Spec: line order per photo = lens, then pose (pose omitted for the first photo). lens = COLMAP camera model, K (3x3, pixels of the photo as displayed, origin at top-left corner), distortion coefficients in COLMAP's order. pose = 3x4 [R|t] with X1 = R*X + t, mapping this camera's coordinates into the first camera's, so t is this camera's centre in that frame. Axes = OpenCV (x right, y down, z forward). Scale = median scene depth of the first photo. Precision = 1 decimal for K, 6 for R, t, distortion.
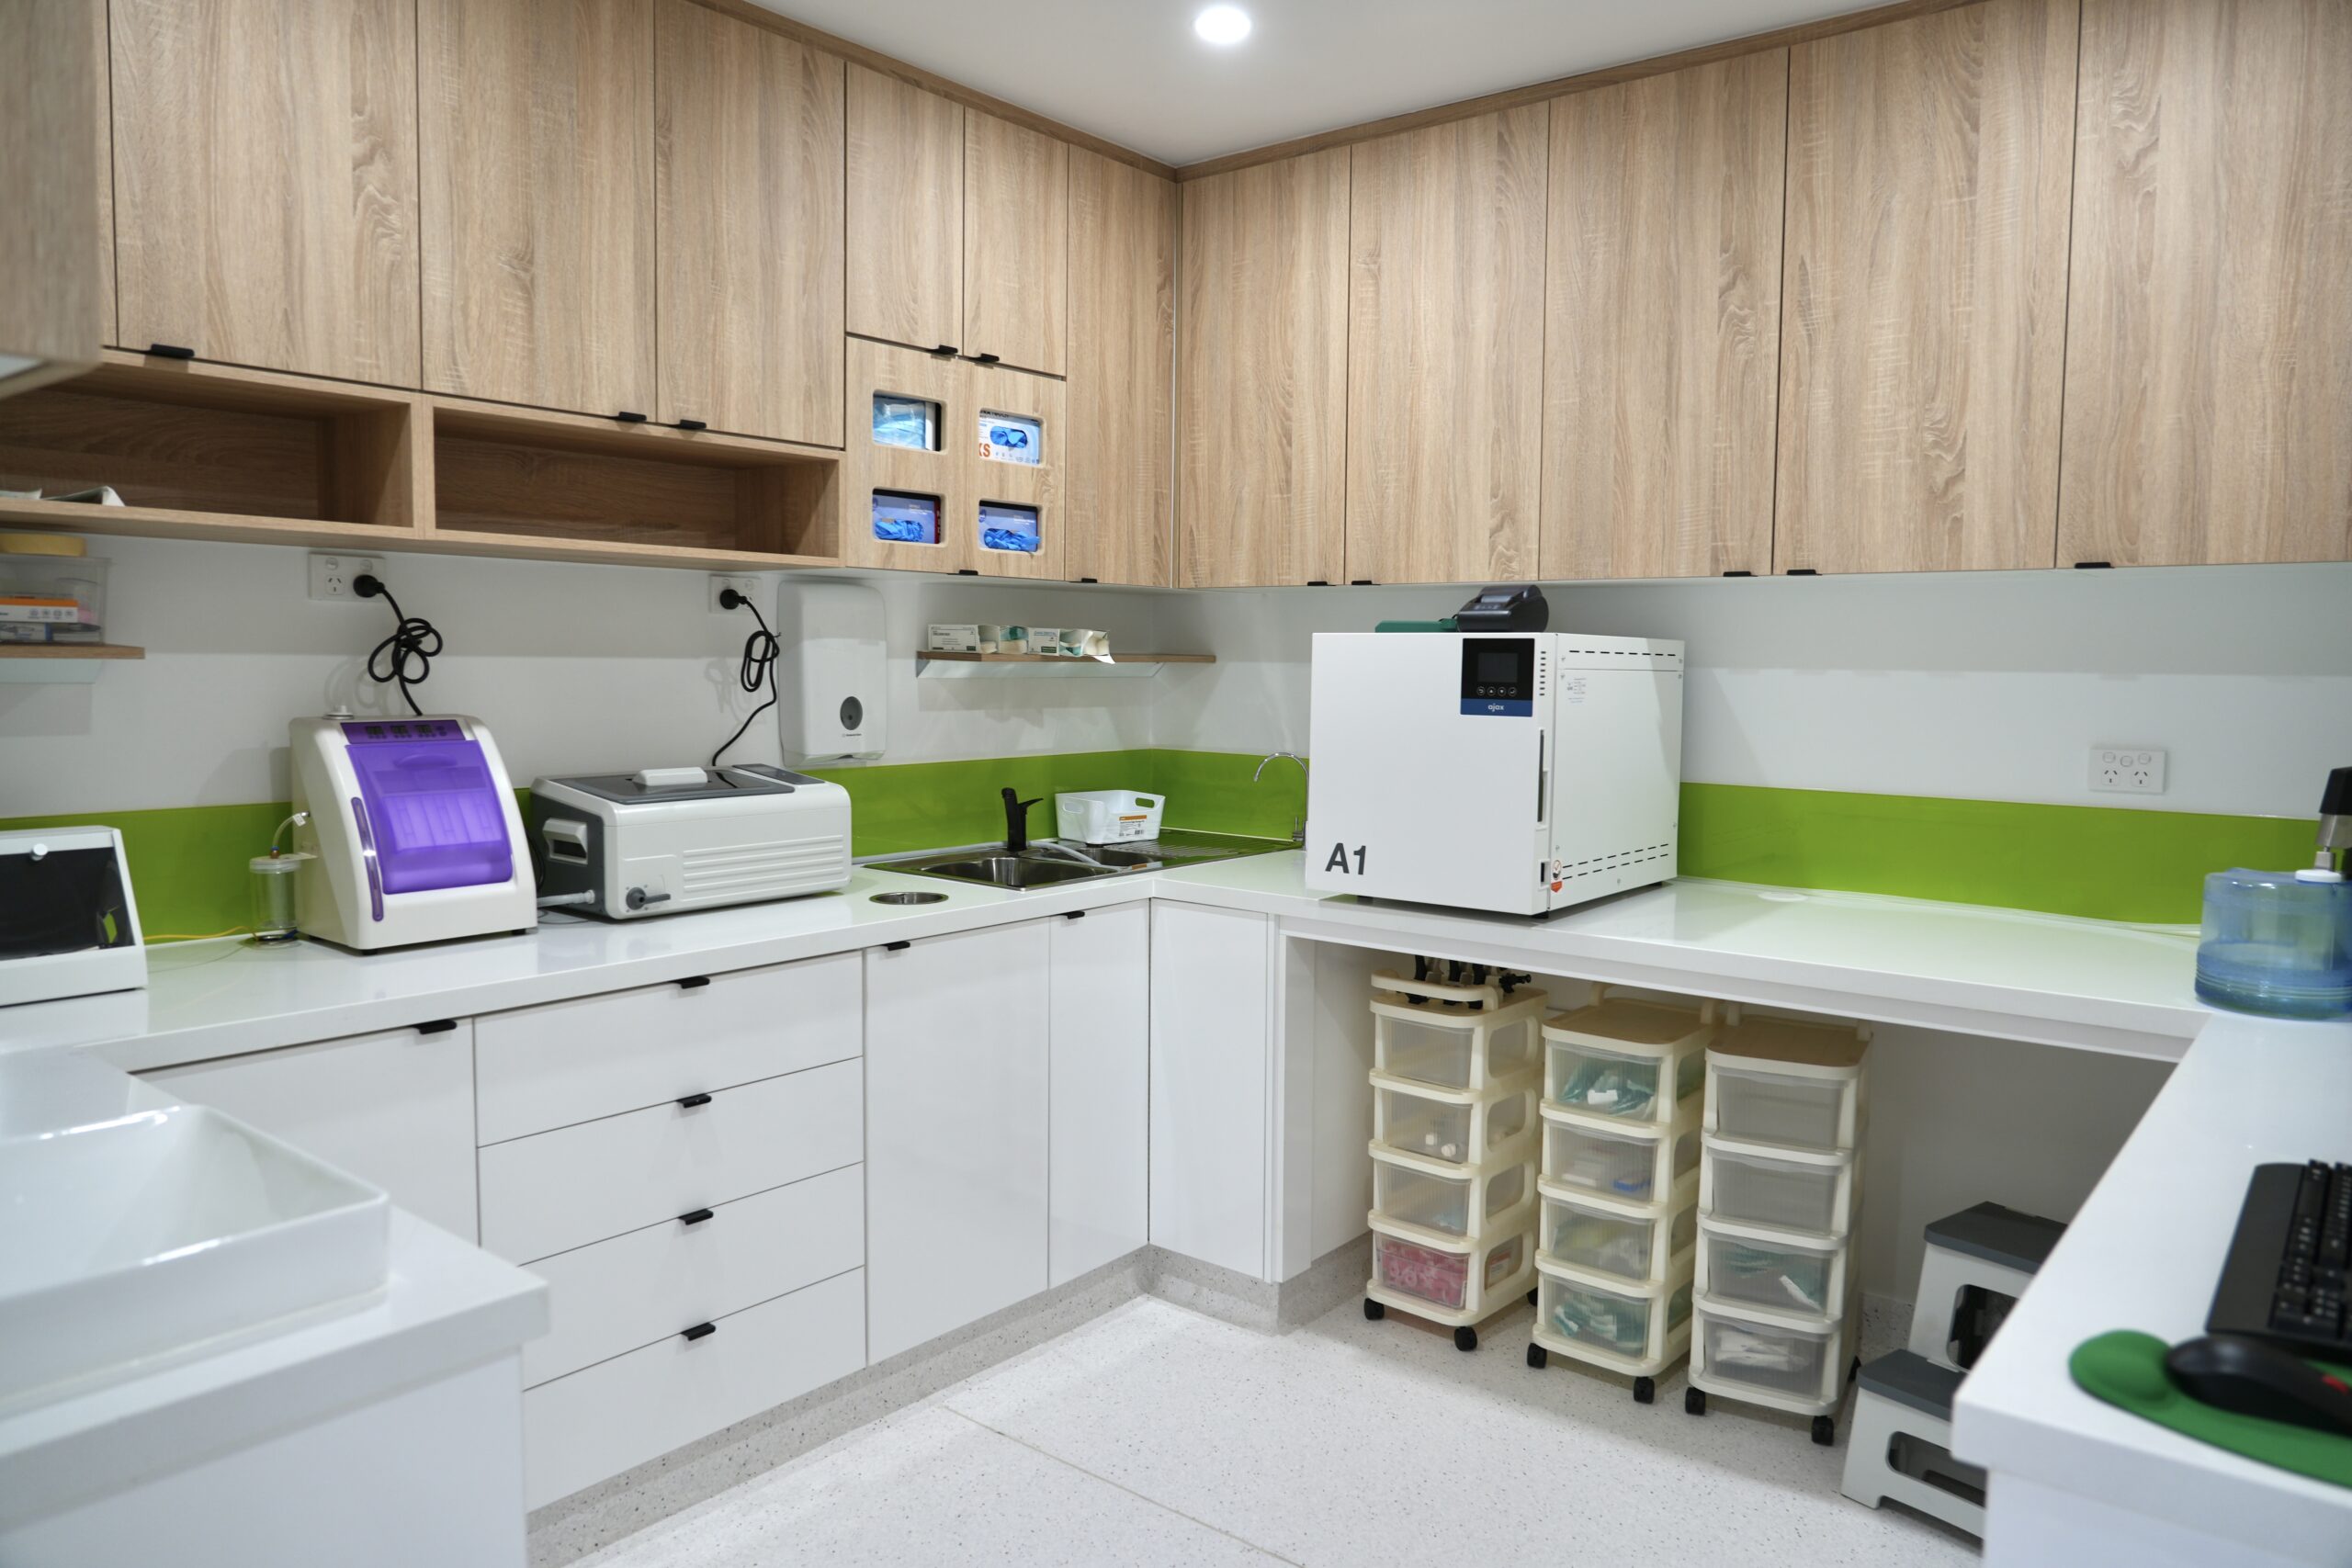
lens RADIAL K [[1596.0, 0, 1176.7], [0, 1596.0, 785.0], [0, 0, 1]] dist [-0.024052, 0.015325]
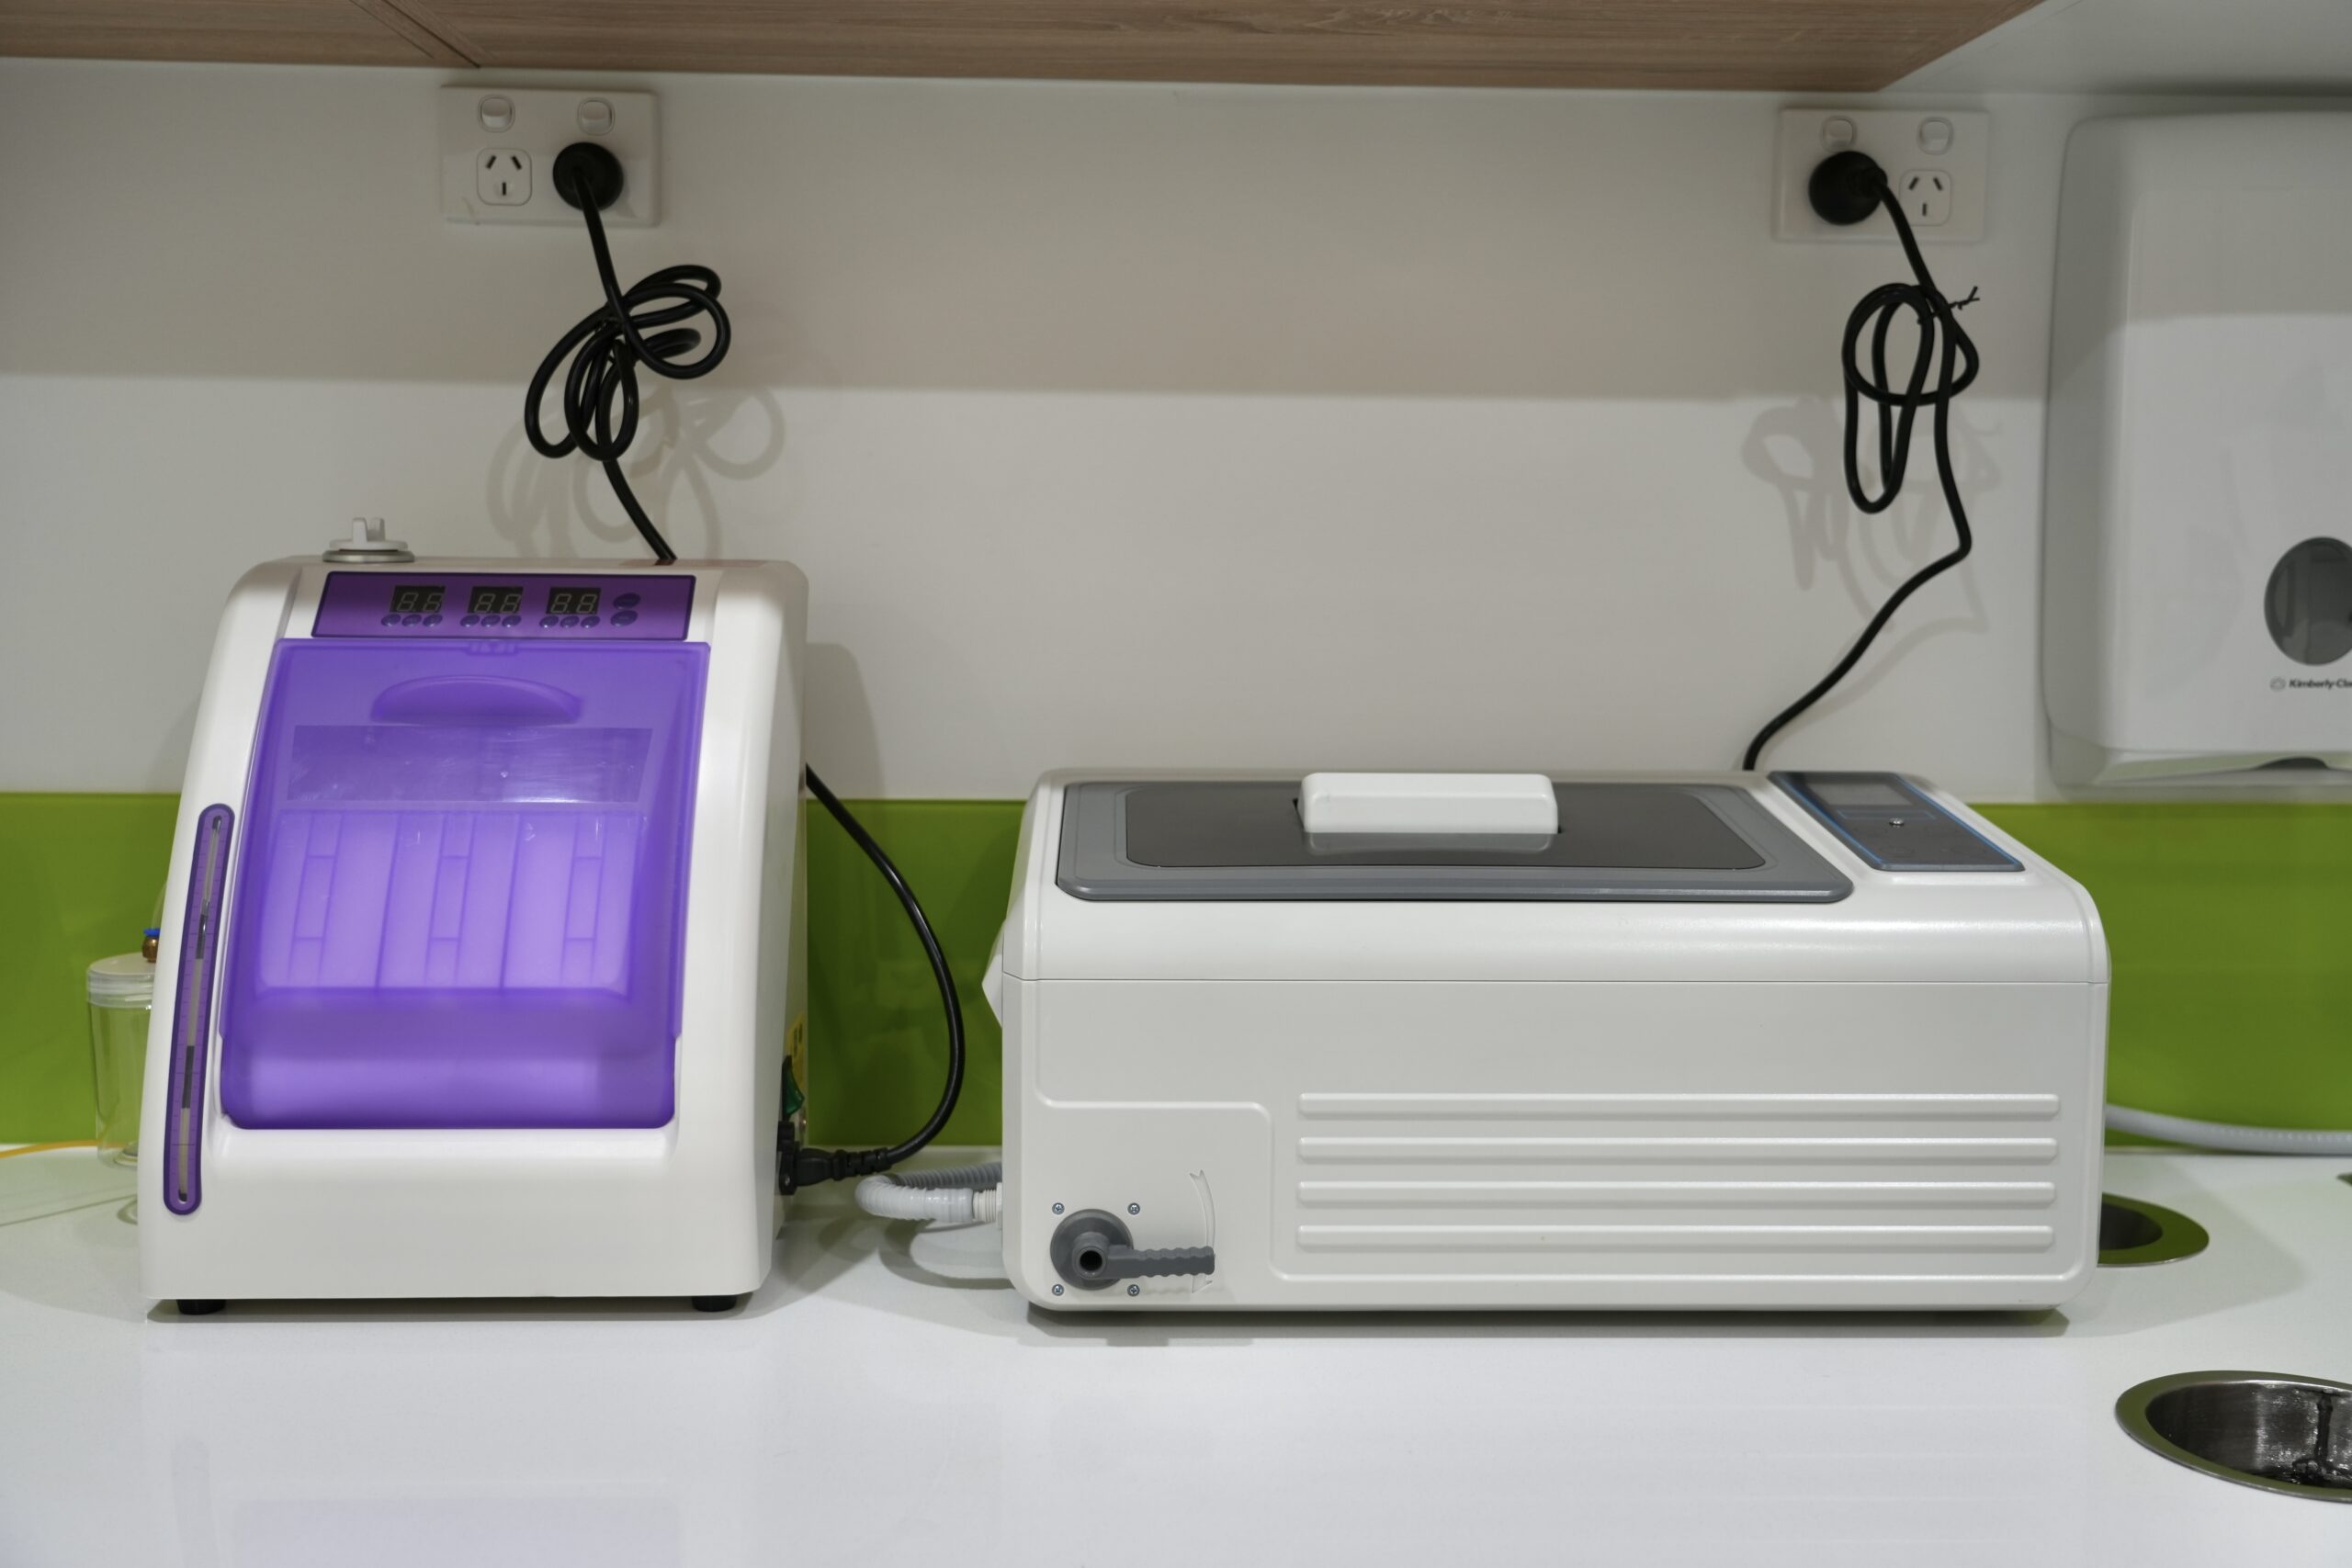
lens RADIAL K [[2502.3, 0, 1177.4], [0, 2502.3, 791.9], [0, 0, 1]] dist [0.015836, 0.000000]
pose [[0.648445, 0.081143, -0.756924, -0.013403], [-0.063509, 0.996603, 0.052430, -0.029342], [0.758607, 0.014074, 0.651396, 0.723232]]
